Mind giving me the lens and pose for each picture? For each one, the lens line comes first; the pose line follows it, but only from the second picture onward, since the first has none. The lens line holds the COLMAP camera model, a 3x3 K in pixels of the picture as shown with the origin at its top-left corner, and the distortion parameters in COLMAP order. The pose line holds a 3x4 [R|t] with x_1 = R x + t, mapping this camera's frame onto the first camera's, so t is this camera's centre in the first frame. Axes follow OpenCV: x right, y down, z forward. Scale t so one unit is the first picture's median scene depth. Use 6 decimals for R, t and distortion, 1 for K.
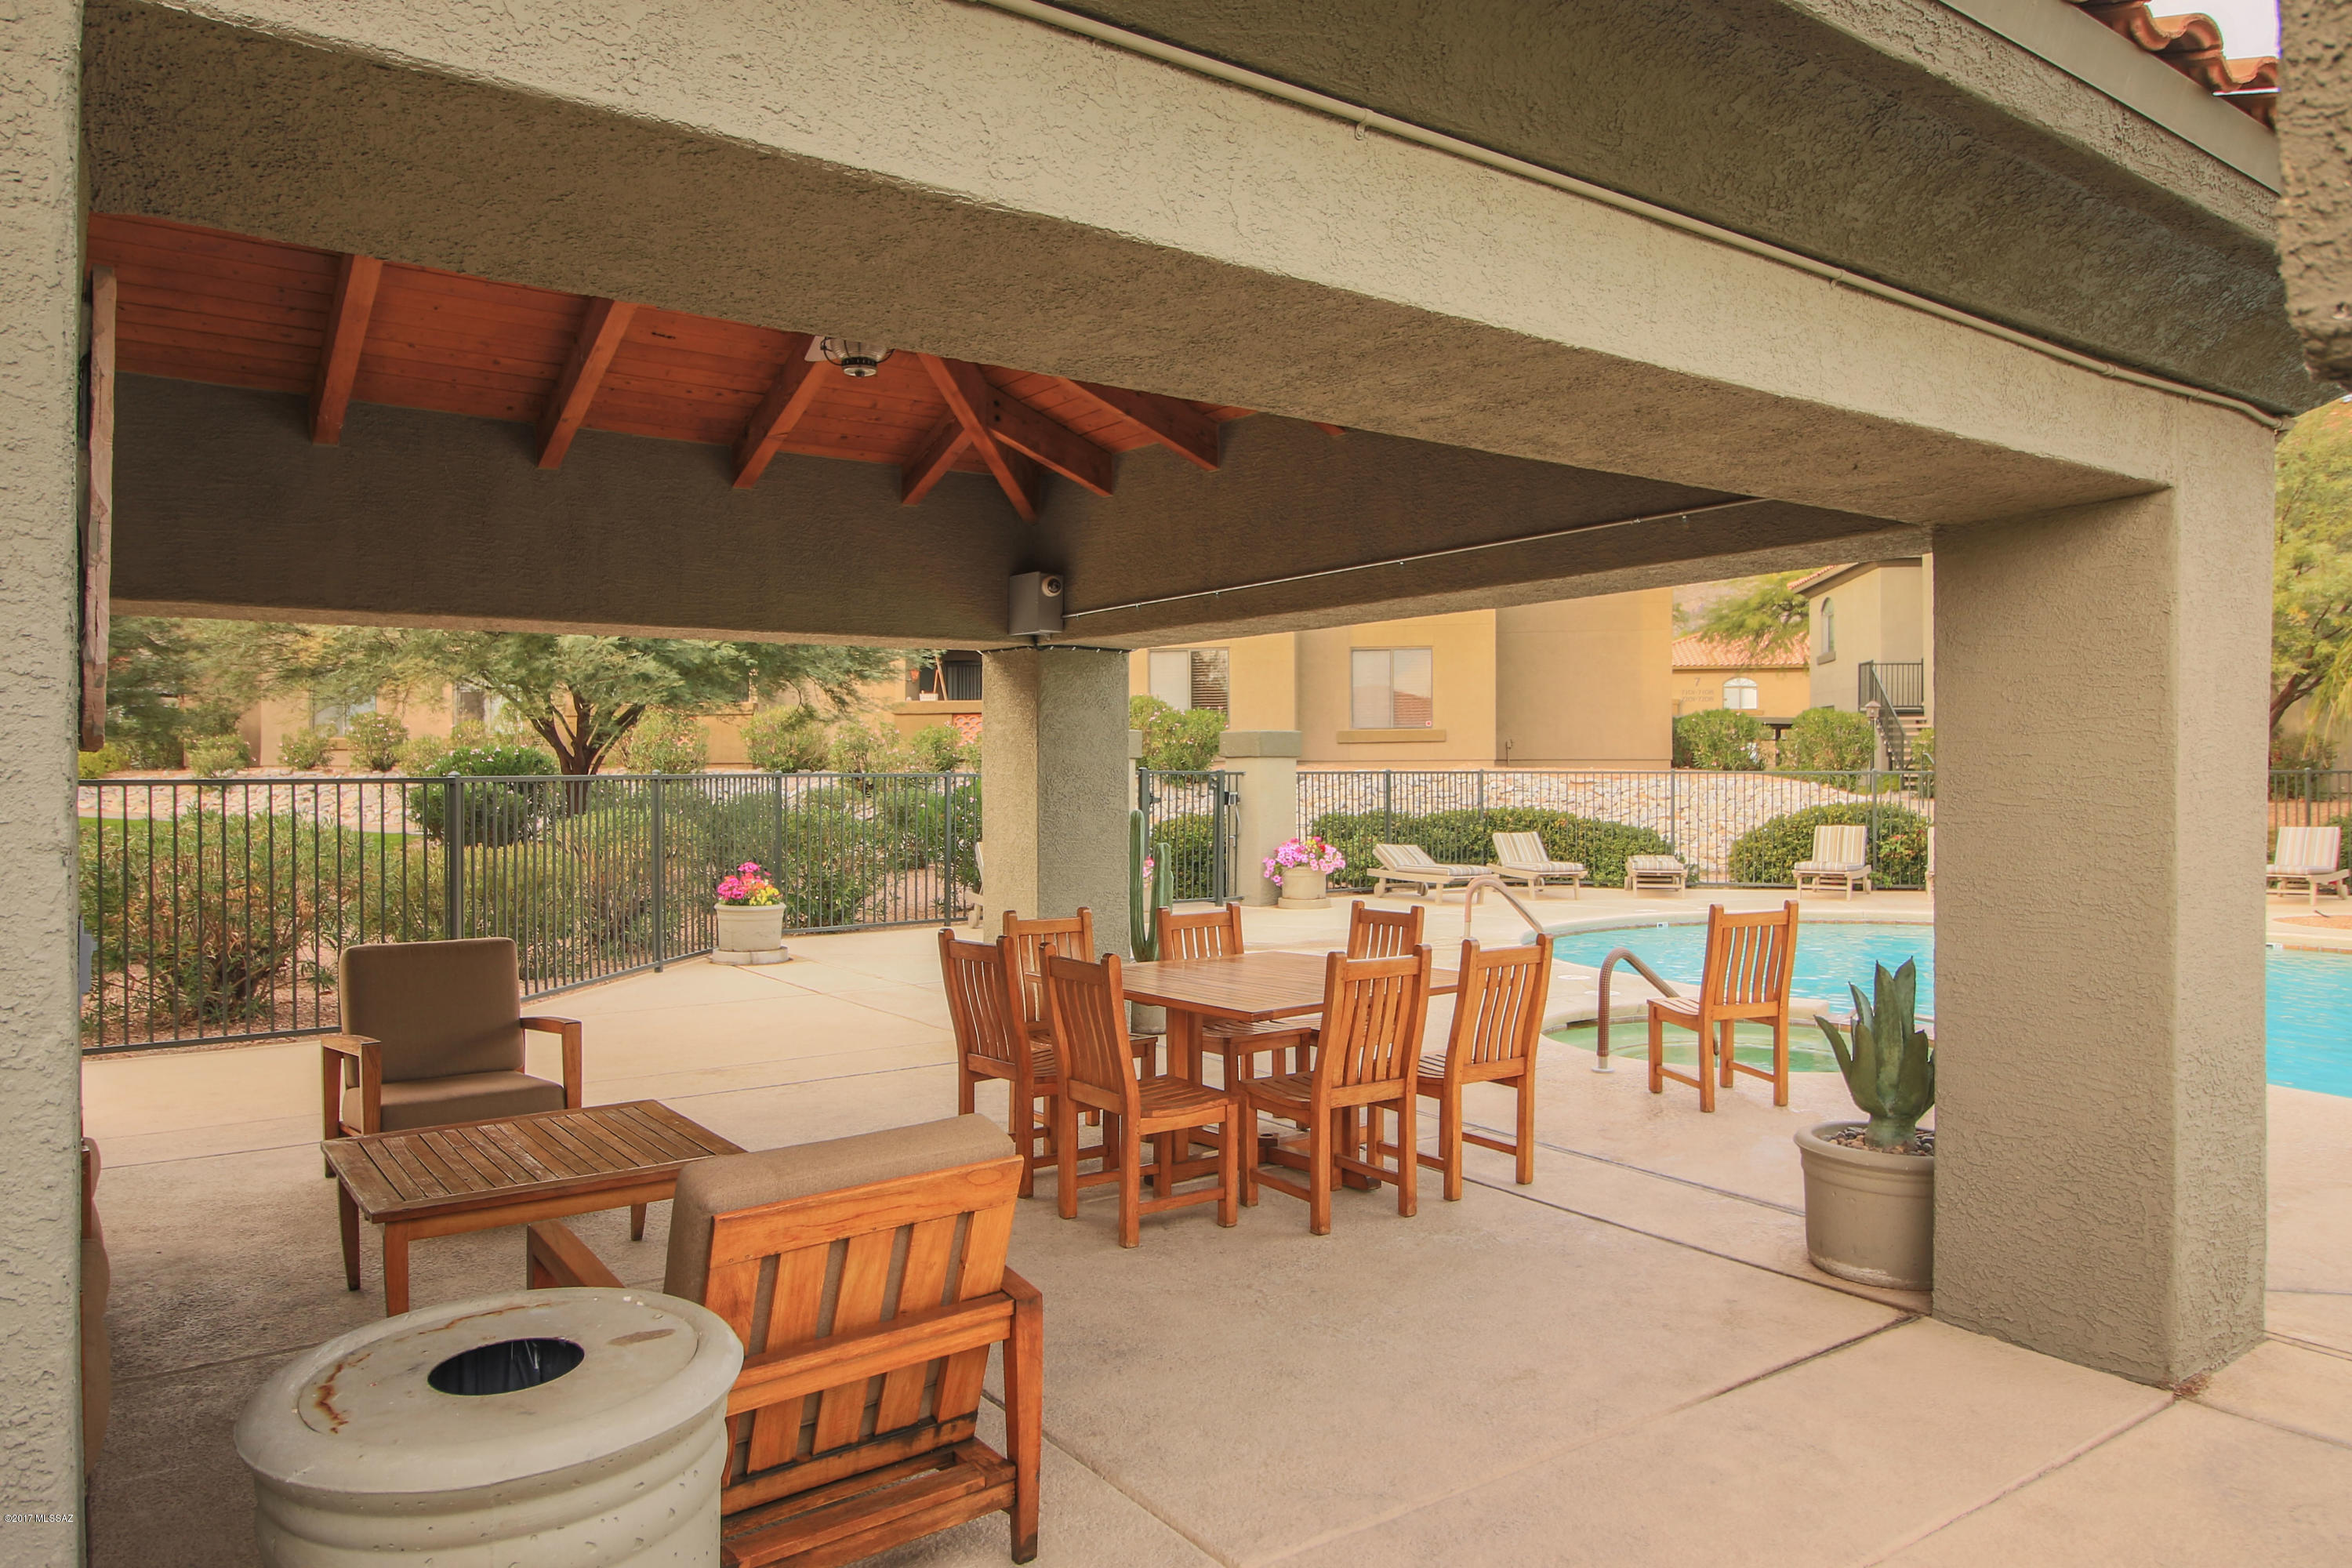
lens RADIAL K [[1483.6, 0, 1176.0], [0, 1483.6, 784.0], [0, 0, 1]] dist [0.000793, -0.000031]
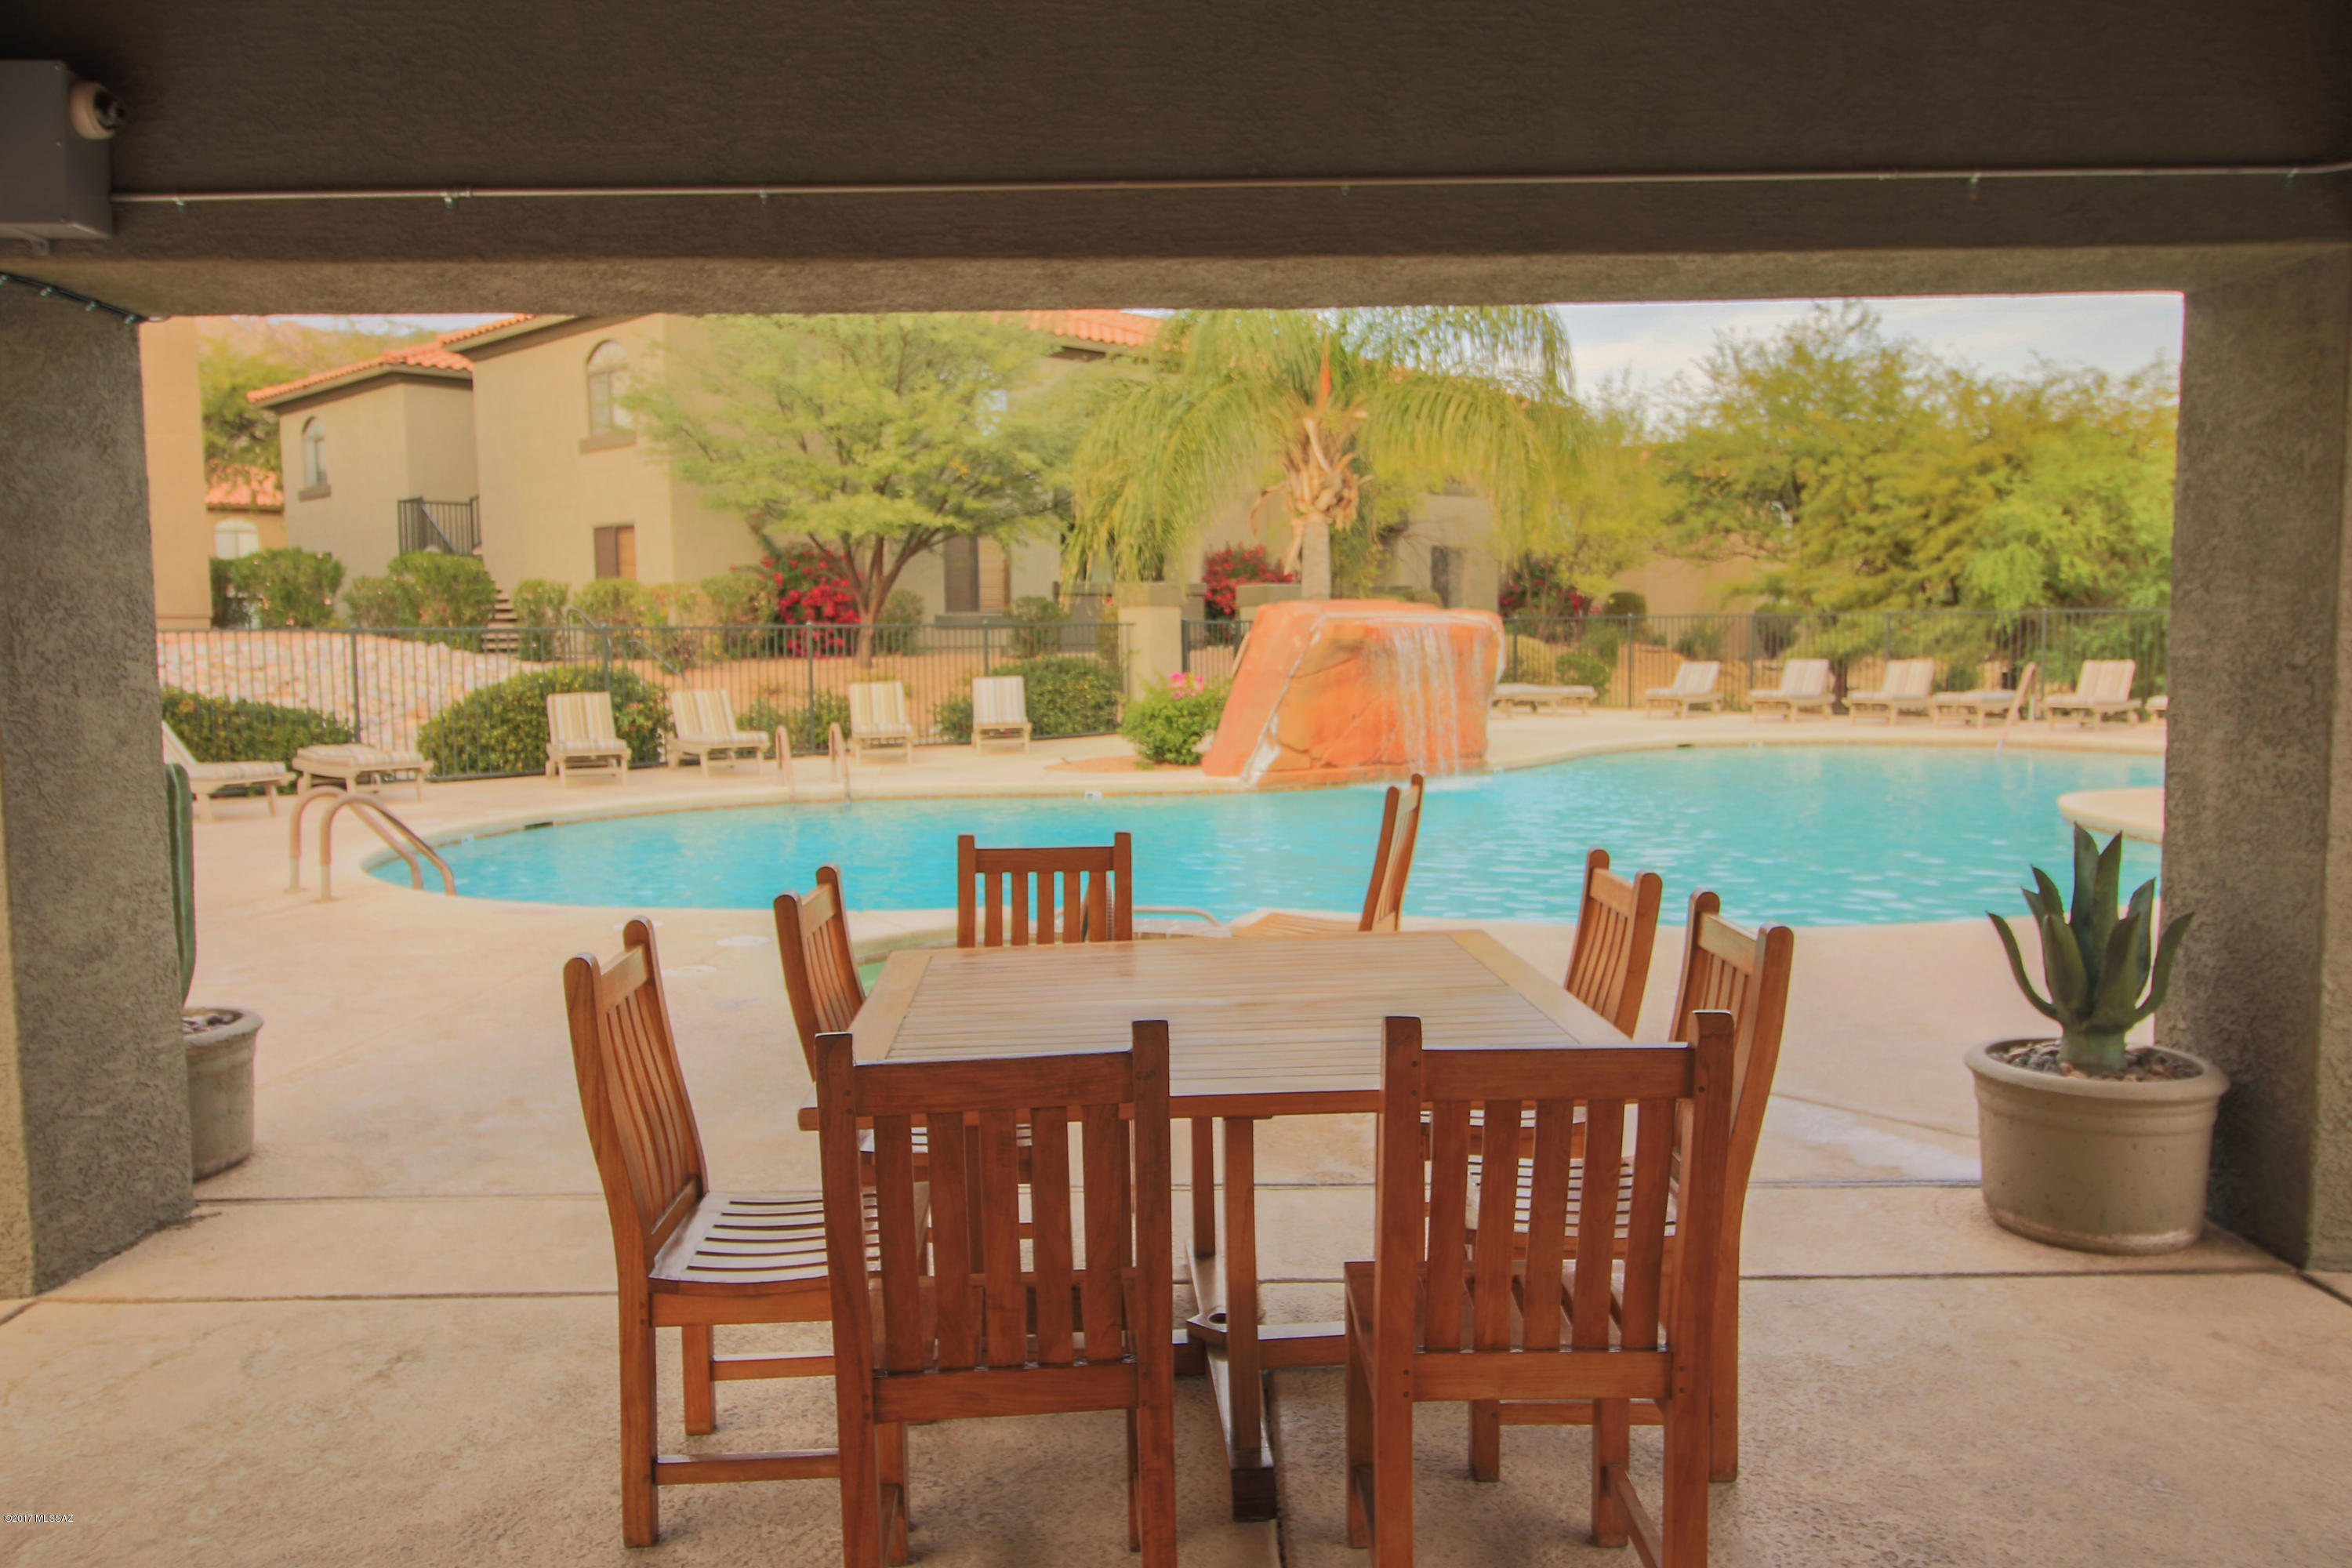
lens RADIAL K [[1697.6, 0, 1176.0], [0, 1697.6, 784.0], [0, 0, 1]] dist [0.000497, 0.001860]
pose [[0.578711, -0.076916, 0.811897, -0.269015], [0.013997, 0.996333, 0.084411, 0.006892], [-0.815412, -0.037485, 0.577665, 0.469022]]
